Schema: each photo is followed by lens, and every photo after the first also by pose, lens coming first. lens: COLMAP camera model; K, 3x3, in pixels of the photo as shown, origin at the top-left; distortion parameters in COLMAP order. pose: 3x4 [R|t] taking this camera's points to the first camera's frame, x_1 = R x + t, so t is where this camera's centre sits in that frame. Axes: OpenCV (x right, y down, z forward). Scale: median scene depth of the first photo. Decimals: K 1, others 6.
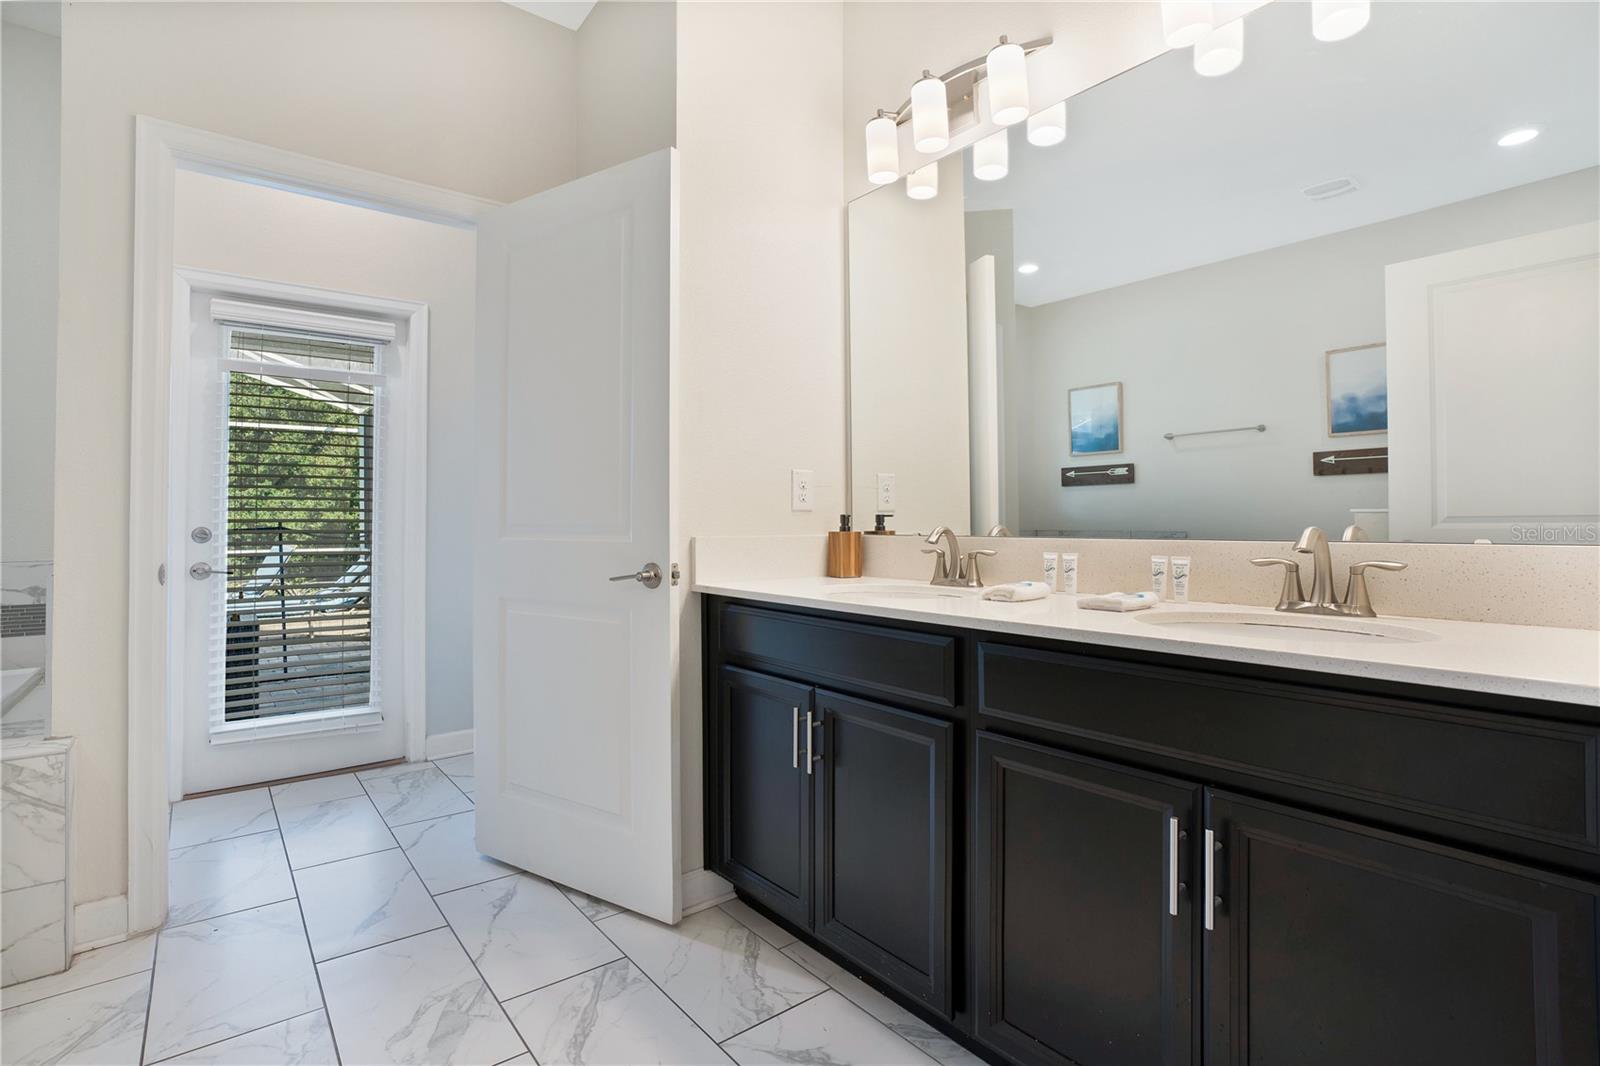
lens RADIAL K [[748.8, 0, 783.6], [0, 748.8, 535.1], [0, 0, 1]] dist [-0.050497, 0.014496]
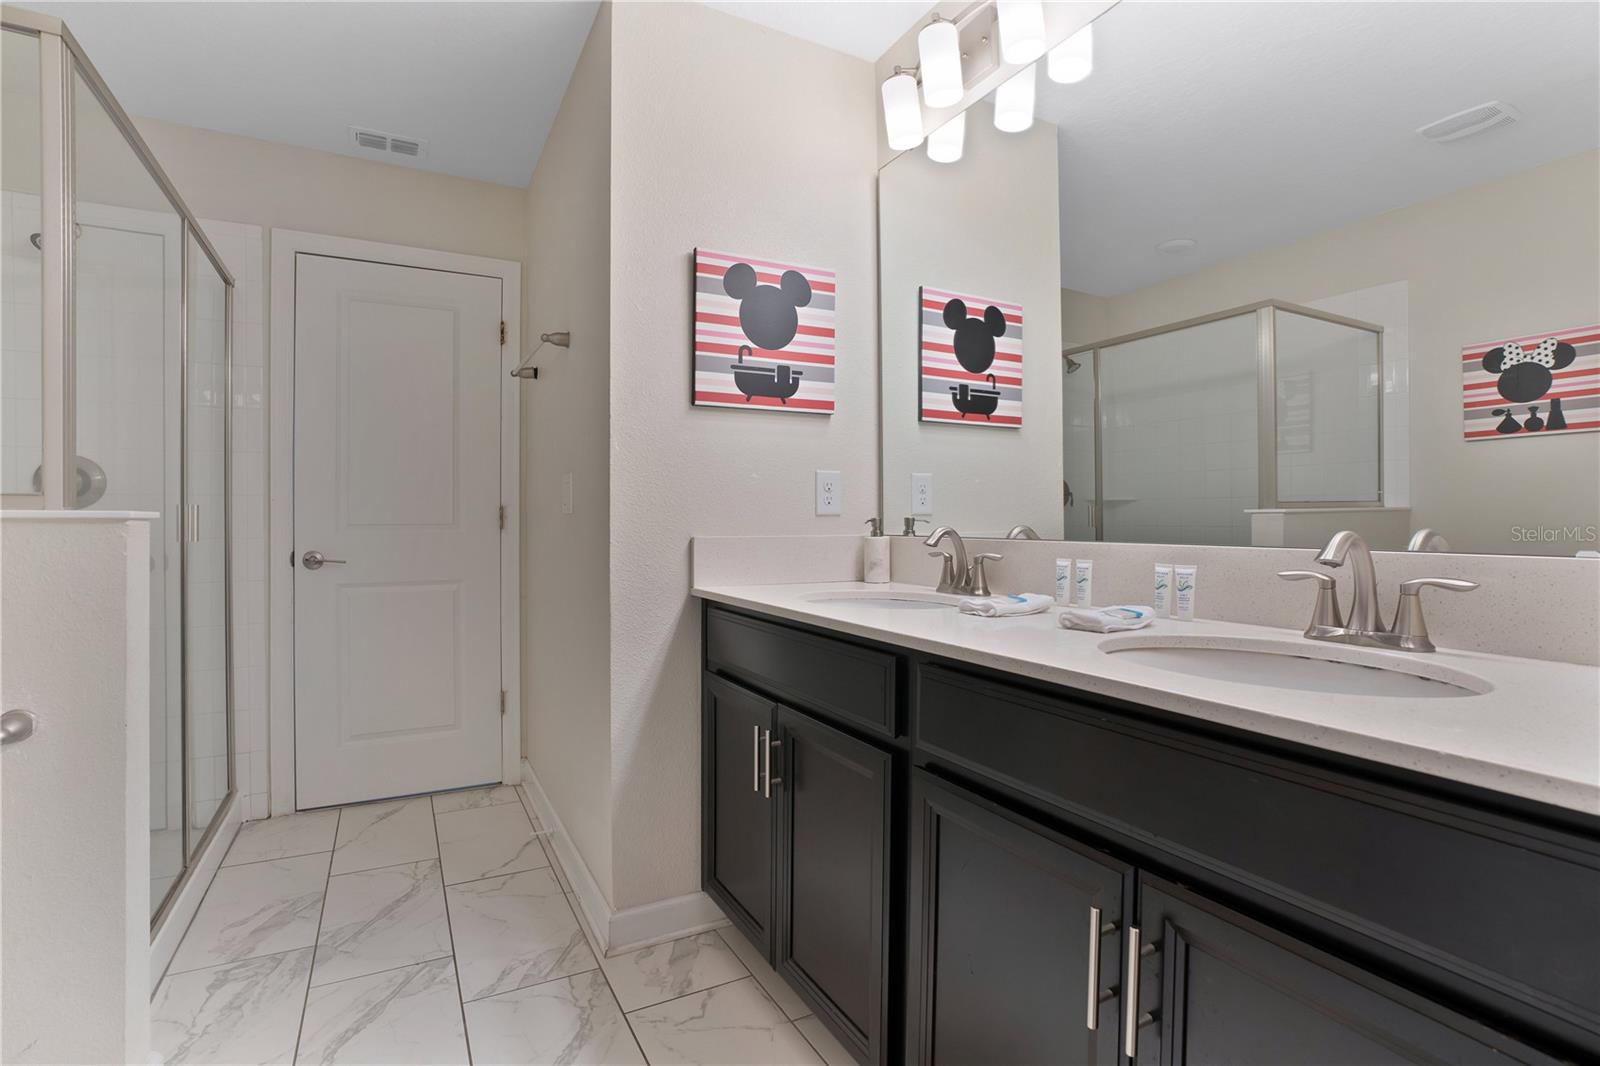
lens RADIAL K [[748.8, 0, 785.0], [0, 748.8, 543.4], [0, 0, 1]] dist [-0.050497, 0.014496]
pose [[0.987757, 0.012683, -0.155486, 0.192905], [-0.010649, 0.999847, 0.013904, -0.002470], [0.155638, -0.012078, 0.987740, 0.111102]]
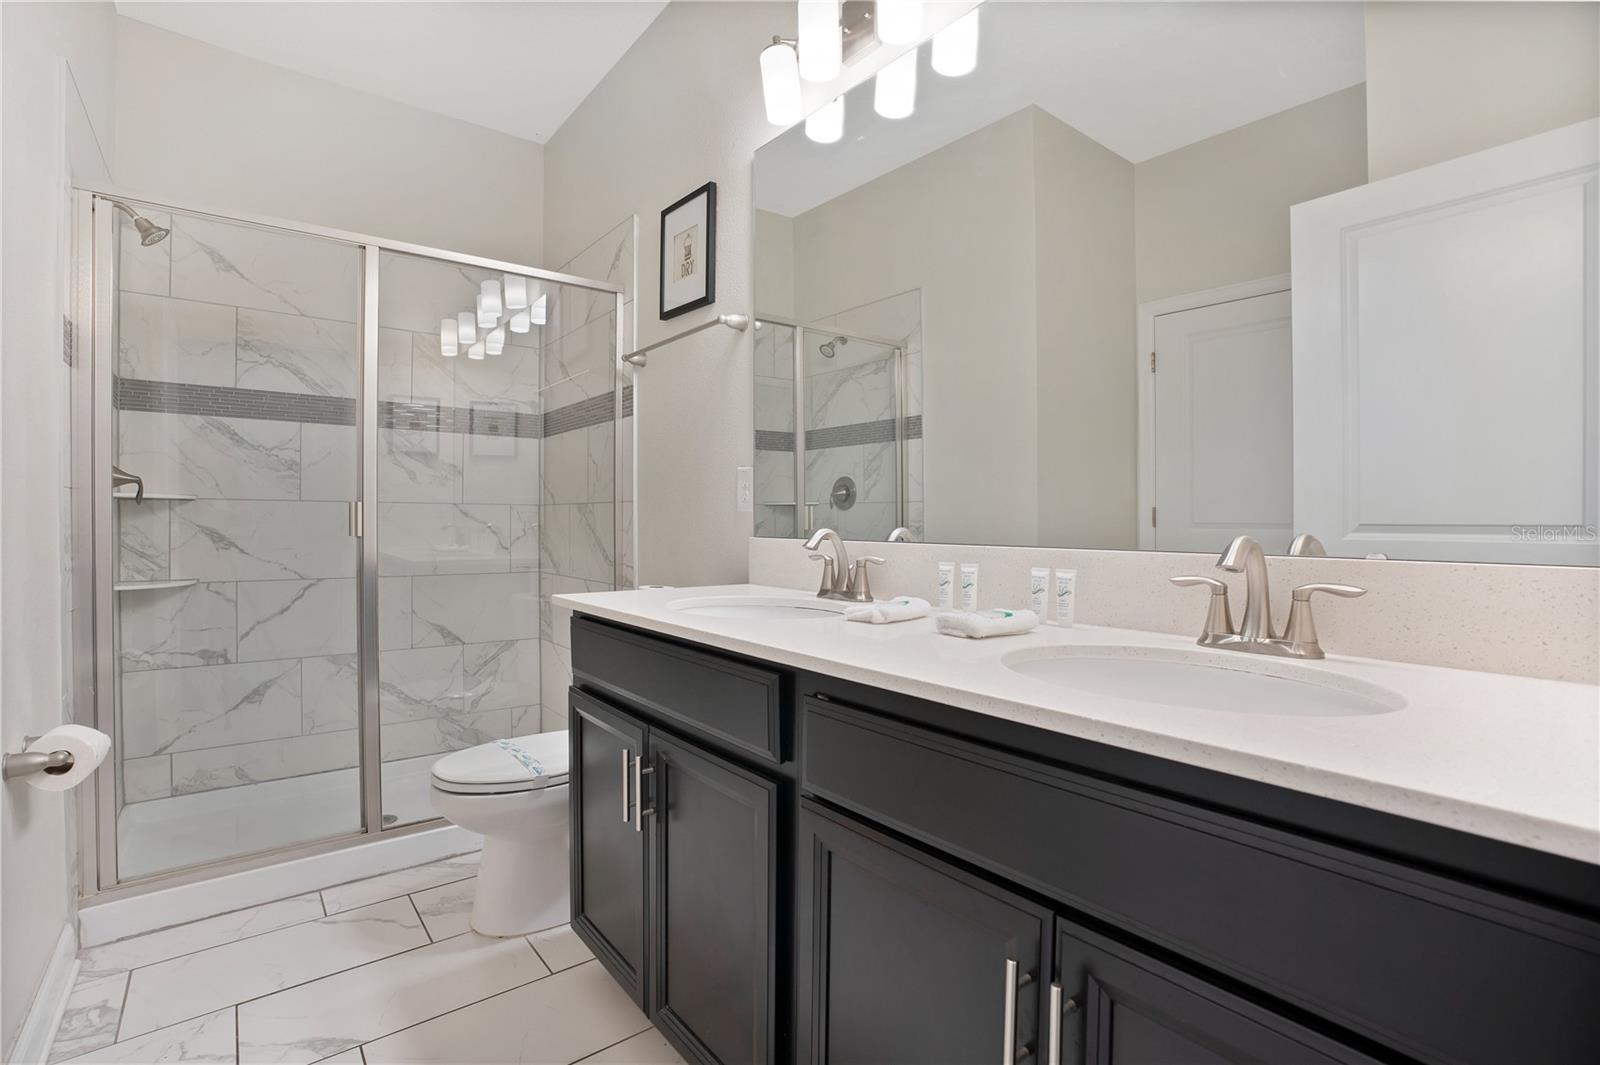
lens RADIAL K [[748.8, 0, 777.0], [0, 748.8, 548.4], [0, 0, 1]] dist [-0.050497, 0.014496]
pose [[0.999953, 0.007372, 0.006224, 0.180413], [-0.007500, 0.999755, 0.020818, -0.008533], [-0.006069, -0.020864, 0.999764, 0.187250]]
